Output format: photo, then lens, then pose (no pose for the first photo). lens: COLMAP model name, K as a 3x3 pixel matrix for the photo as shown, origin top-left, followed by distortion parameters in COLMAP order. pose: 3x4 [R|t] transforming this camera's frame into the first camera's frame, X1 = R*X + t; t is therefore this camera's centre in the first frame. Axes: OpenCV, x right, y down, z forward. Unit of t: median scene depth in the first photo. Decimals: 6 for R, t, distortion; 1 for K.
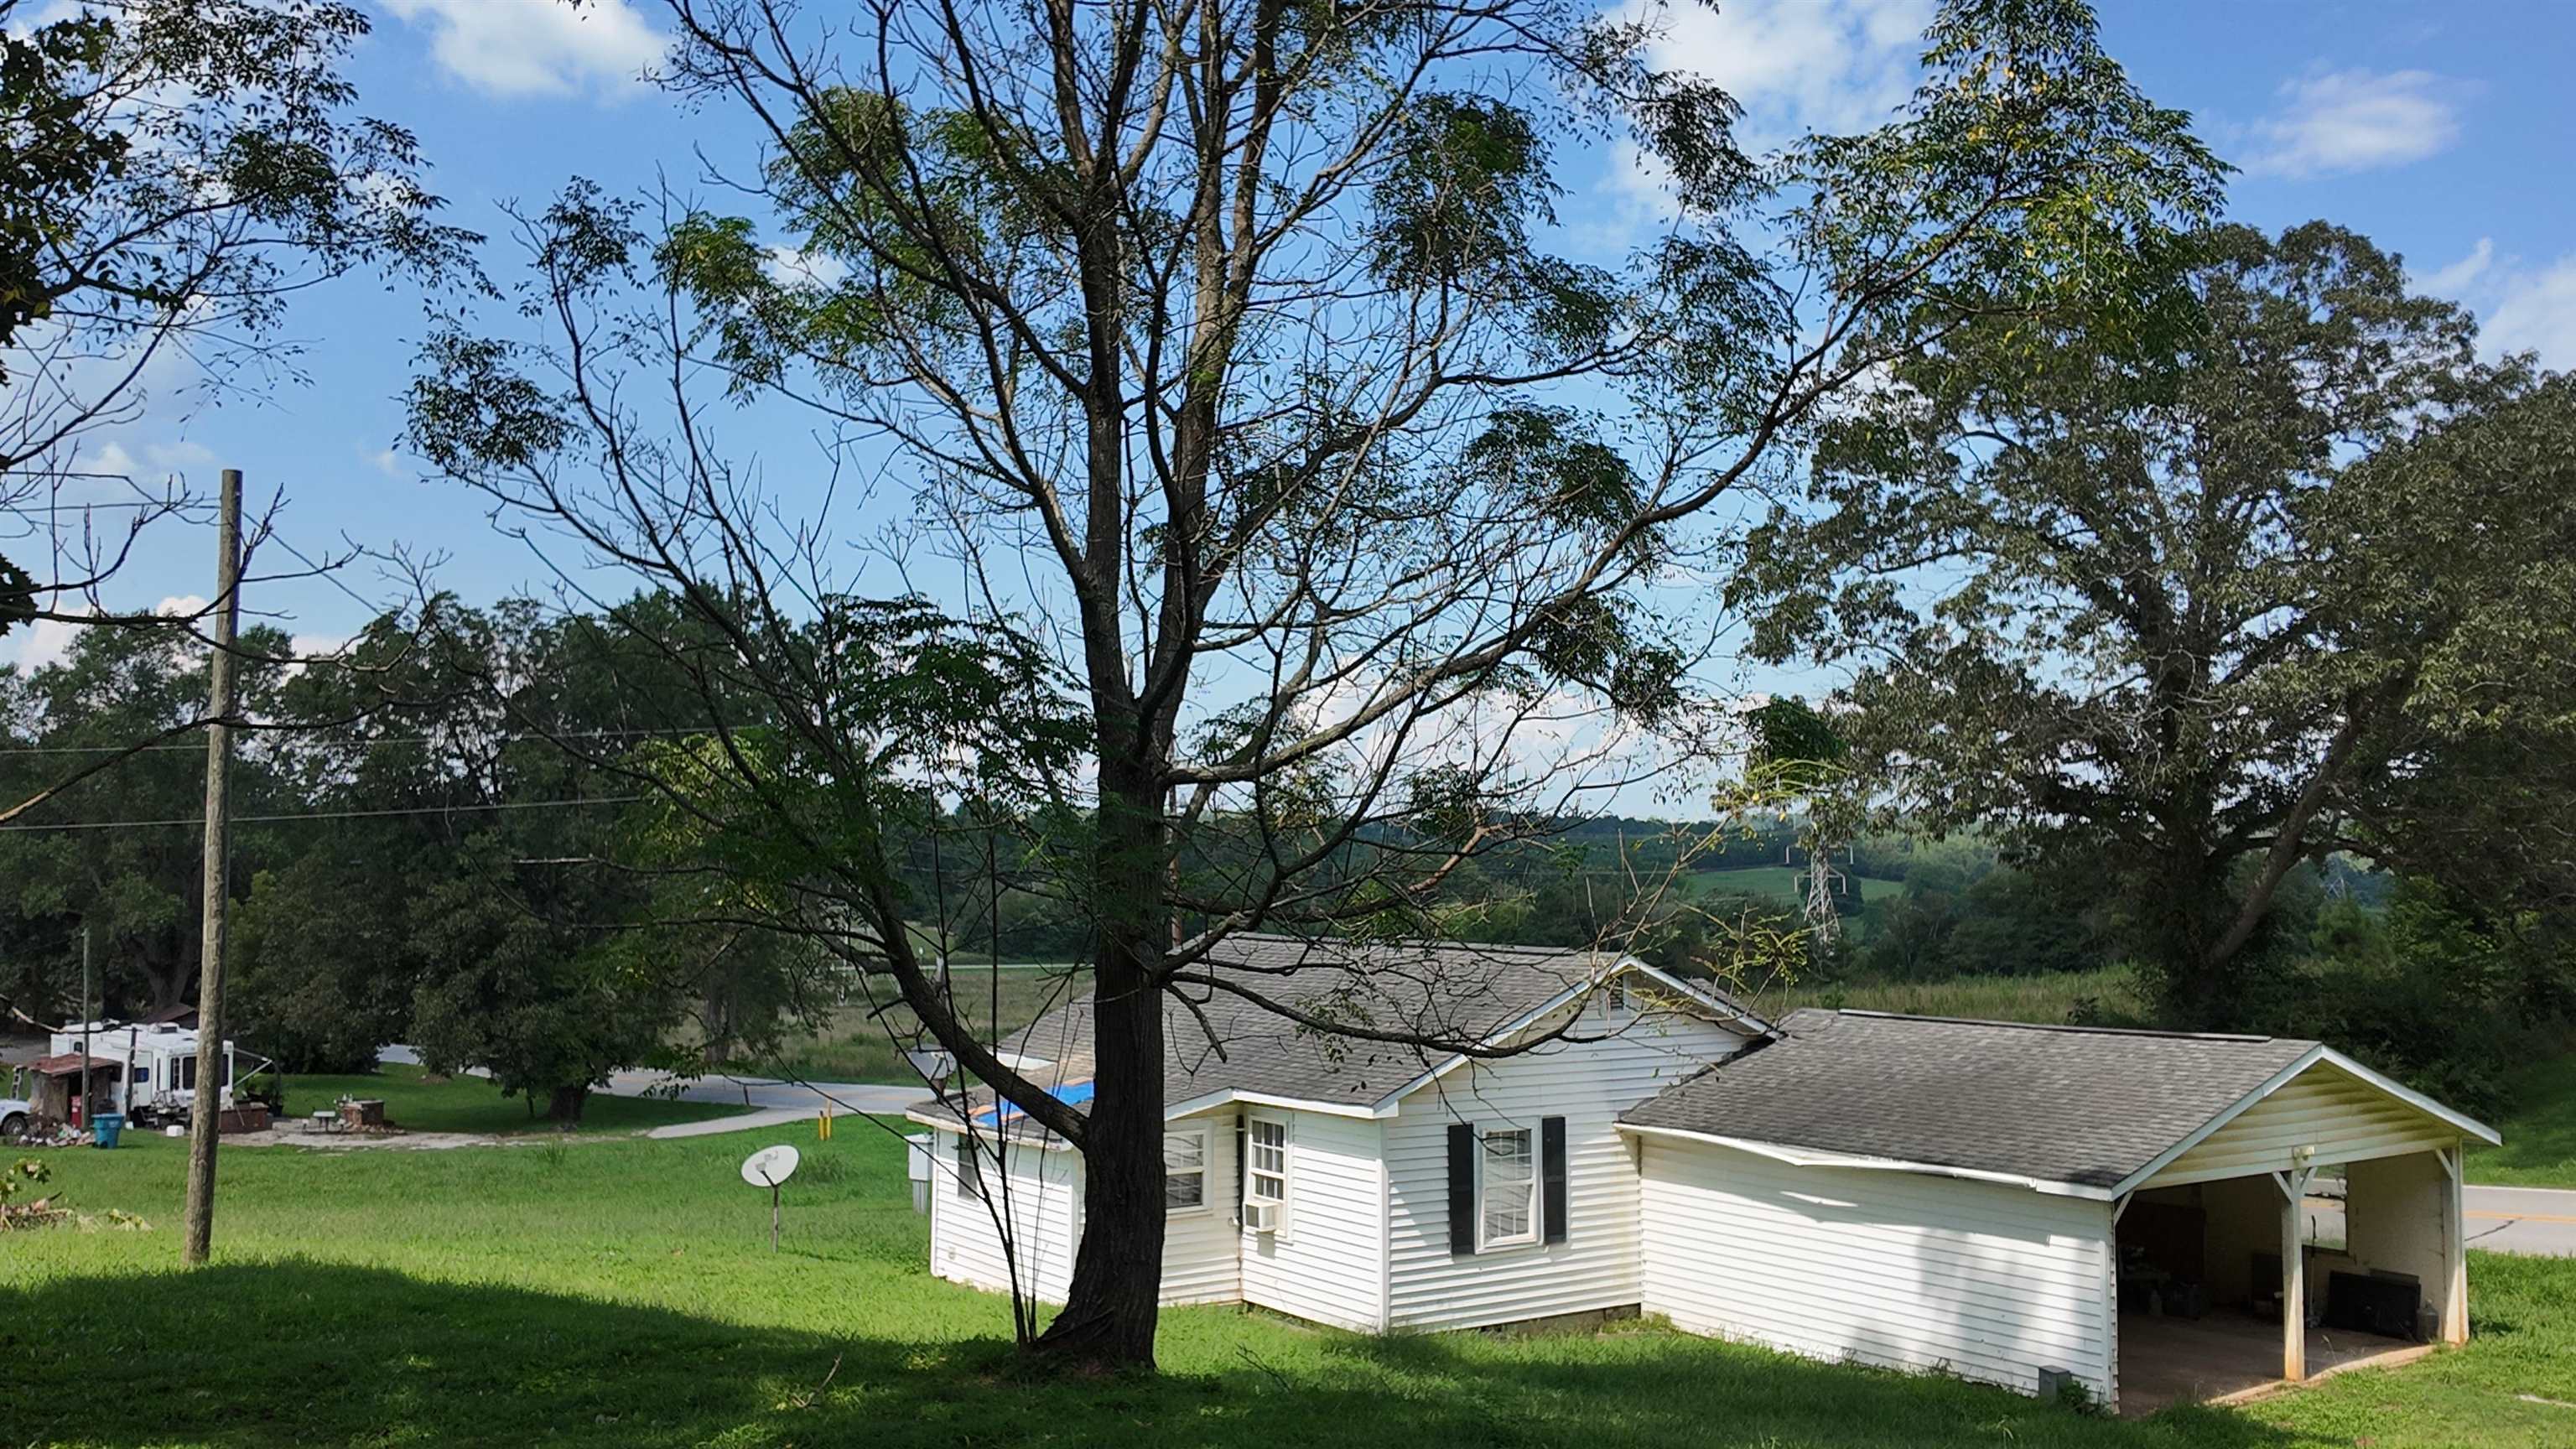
lens RADIAL K [[2461.9, 0, 1288.0], [0, 2461.9, 724.5], [0, 0, 1]] dist [0.167812, -0.305848]
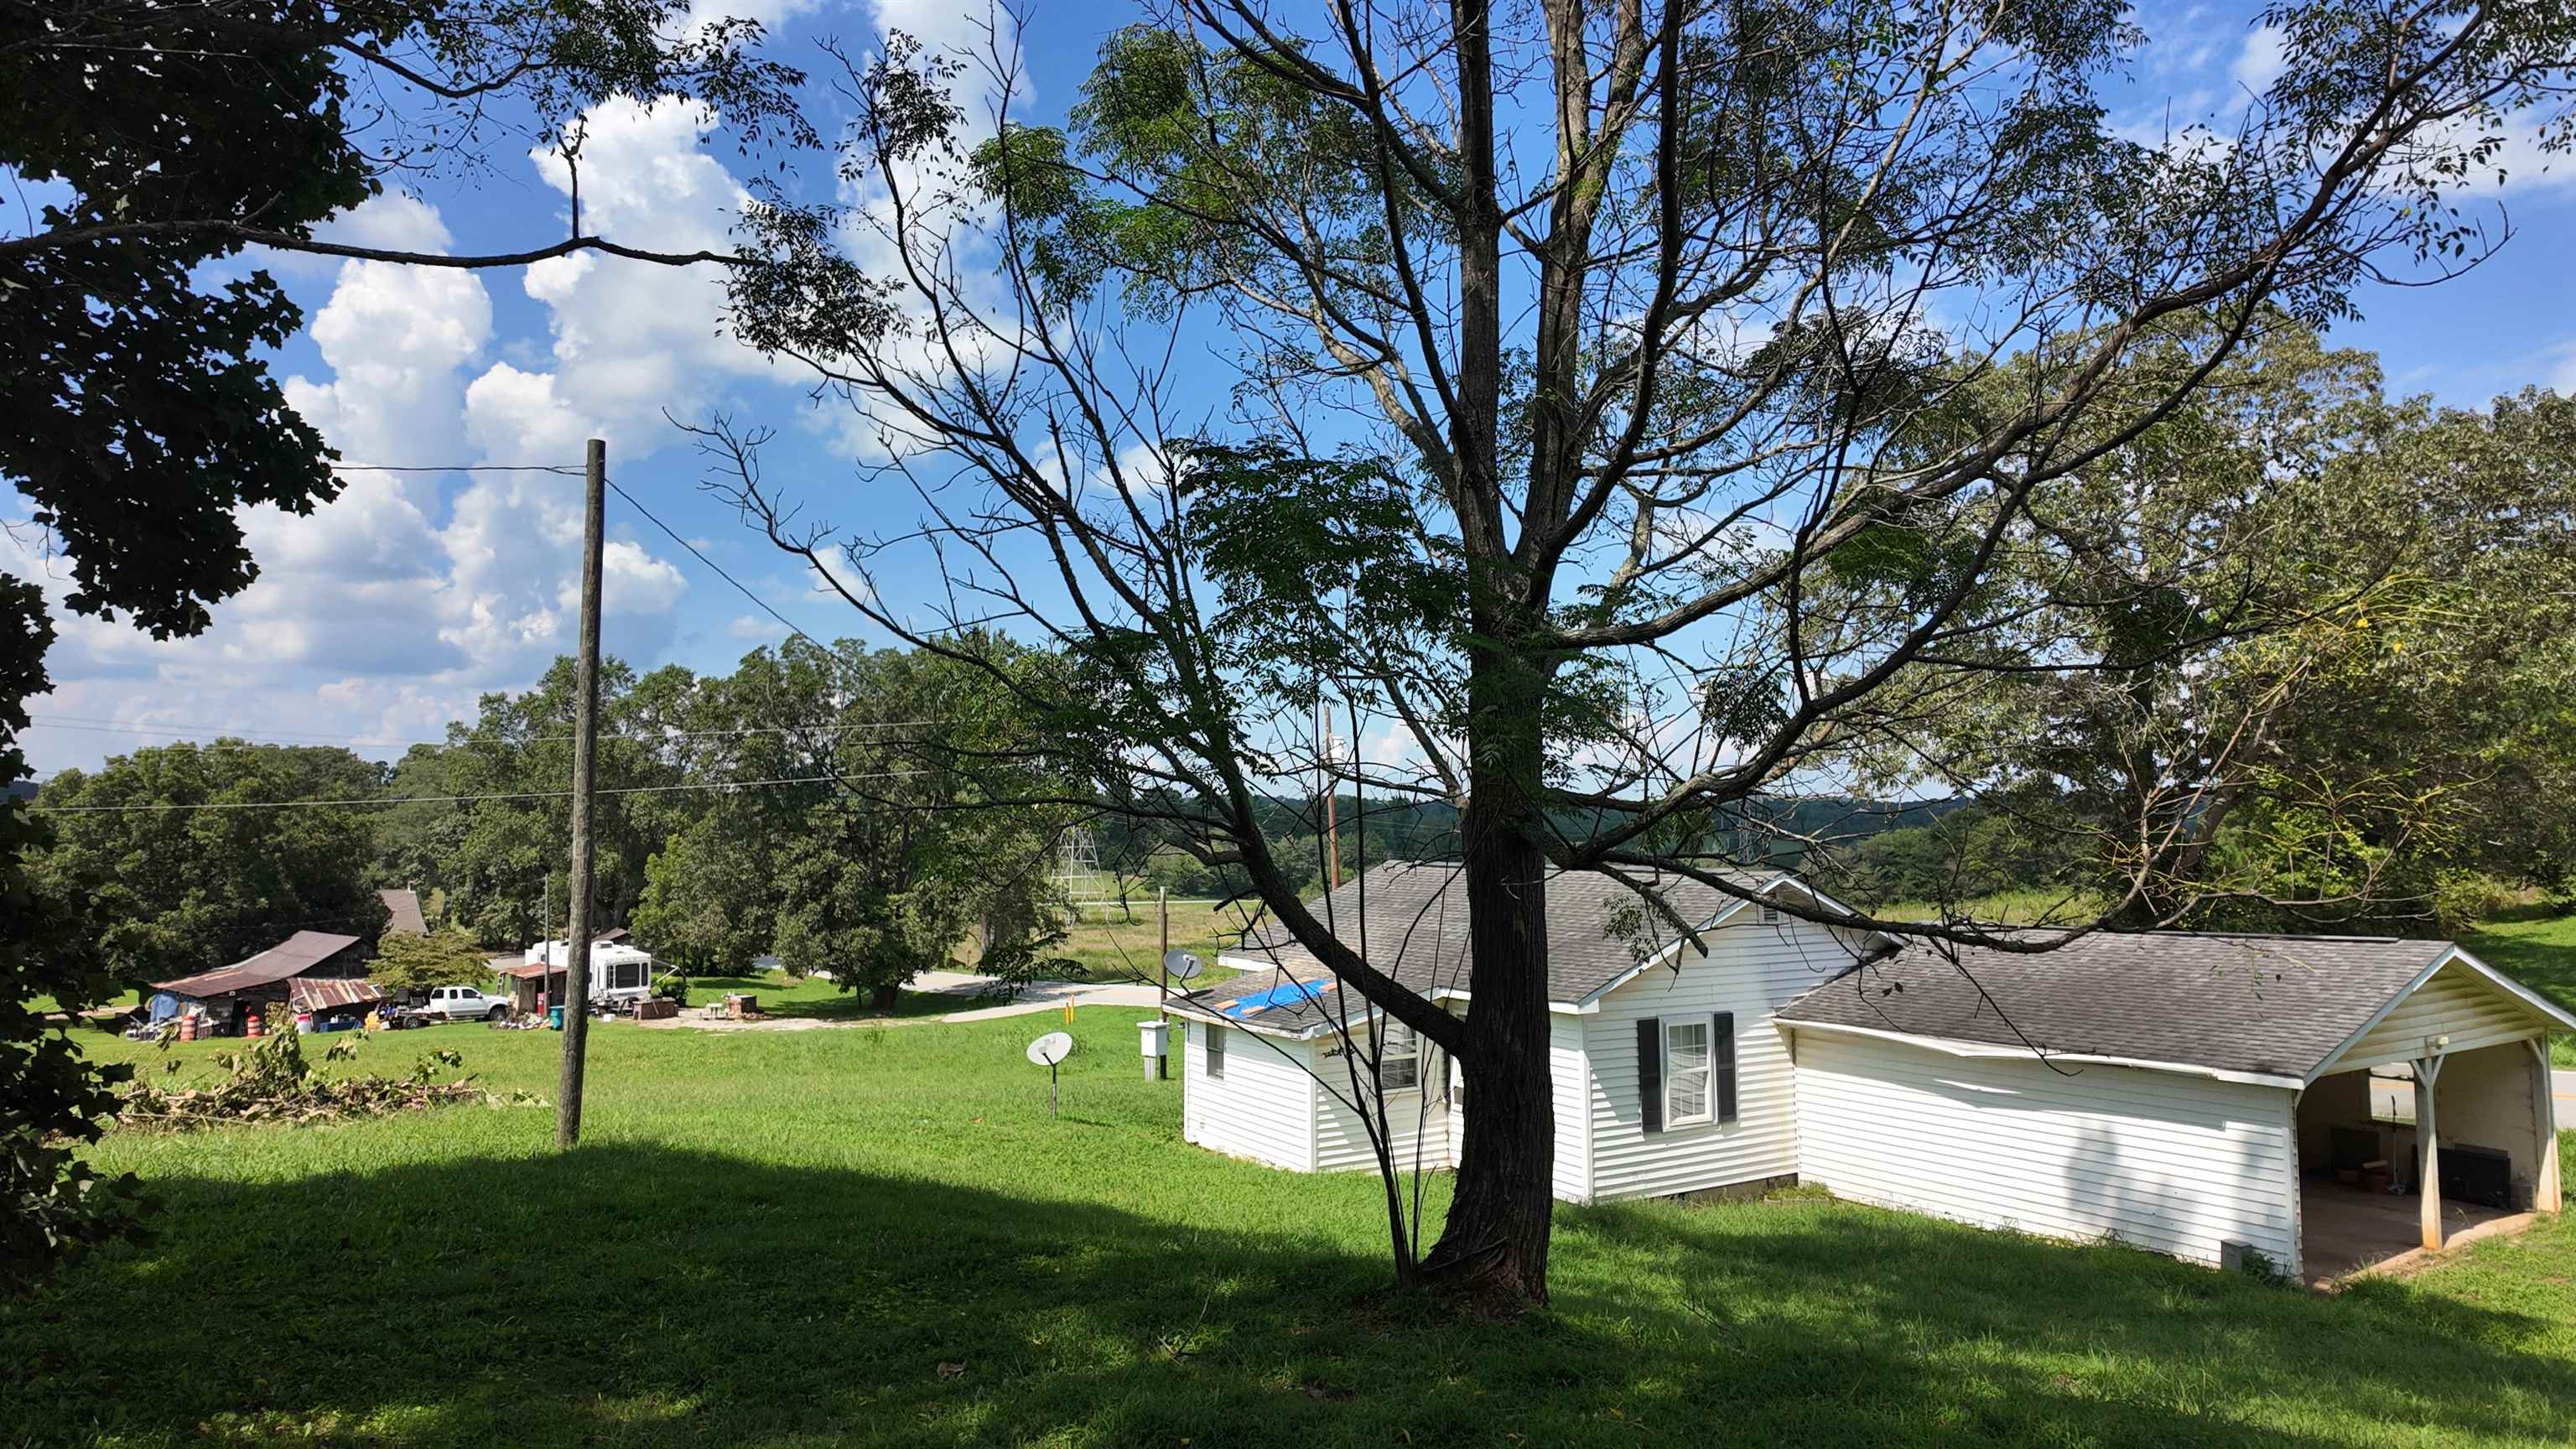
lens RADIAL K [[1694.1, 0, 1270.5], [0, 1694.1, 717.6], [0, 0, 1]] dist [0.123077, -0.177394]
pose [[0.998416, -0.009961, -0.055381, -0.059806], [0.009504, 0.999919, -0.008510, 0.026053], [0.055462, 0.007970, 0.998429, 0.193021]]
